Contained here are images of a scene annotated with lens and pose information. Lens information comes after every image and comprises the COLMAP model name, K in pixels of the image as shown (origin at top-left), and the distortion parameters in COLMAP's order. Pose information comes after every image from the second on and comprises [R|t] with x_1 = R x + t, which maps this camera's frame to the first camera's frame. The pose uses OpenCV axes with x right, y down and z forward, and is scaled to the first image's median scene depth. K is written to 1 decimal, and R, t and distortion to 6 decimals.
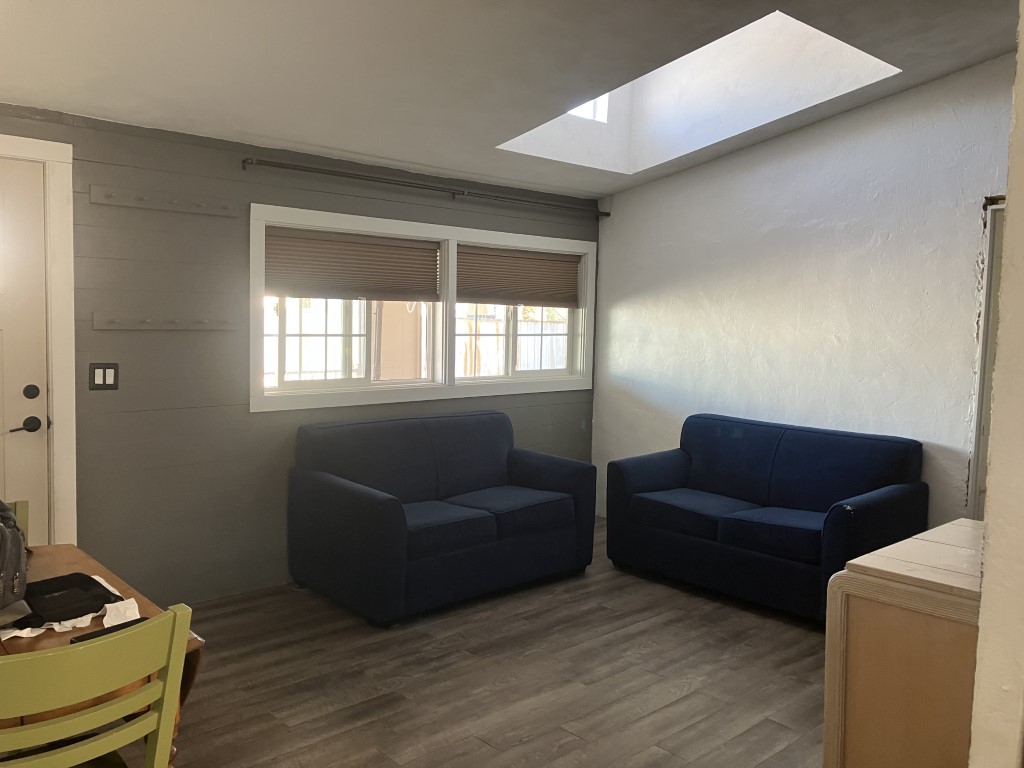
lens RADIAL K [[840.8, 0, 496.8], [0, 840.8, 381.0], [0, 0, 1]] dist [0.006207, -0.001839]
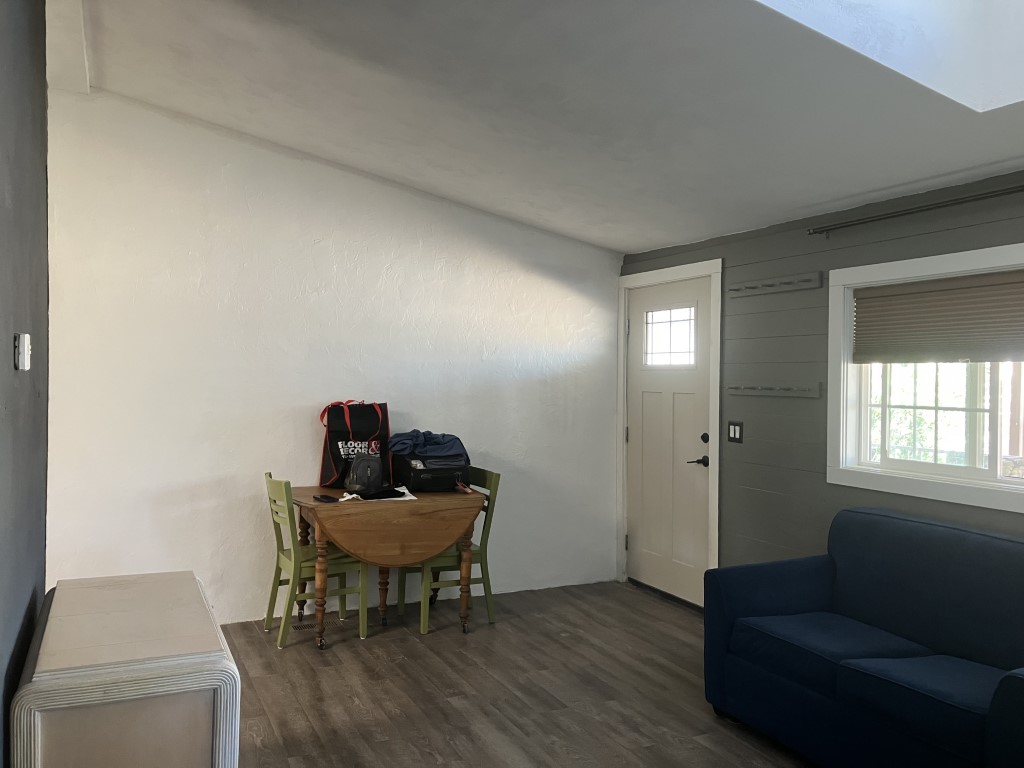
lens RADIAL K [[840.8, 0, 496.8], [0, 840.8, 381.0], [0, 0, 1]] dist [0.006207, -0.001839]
pose [[-0.306072, -0.018036, -0.951838, 0.846191], [-0.091566, 0.995743, 0.010576, -0.061535], [0.947595, 0.090393, -0.306420, 1.034030]]
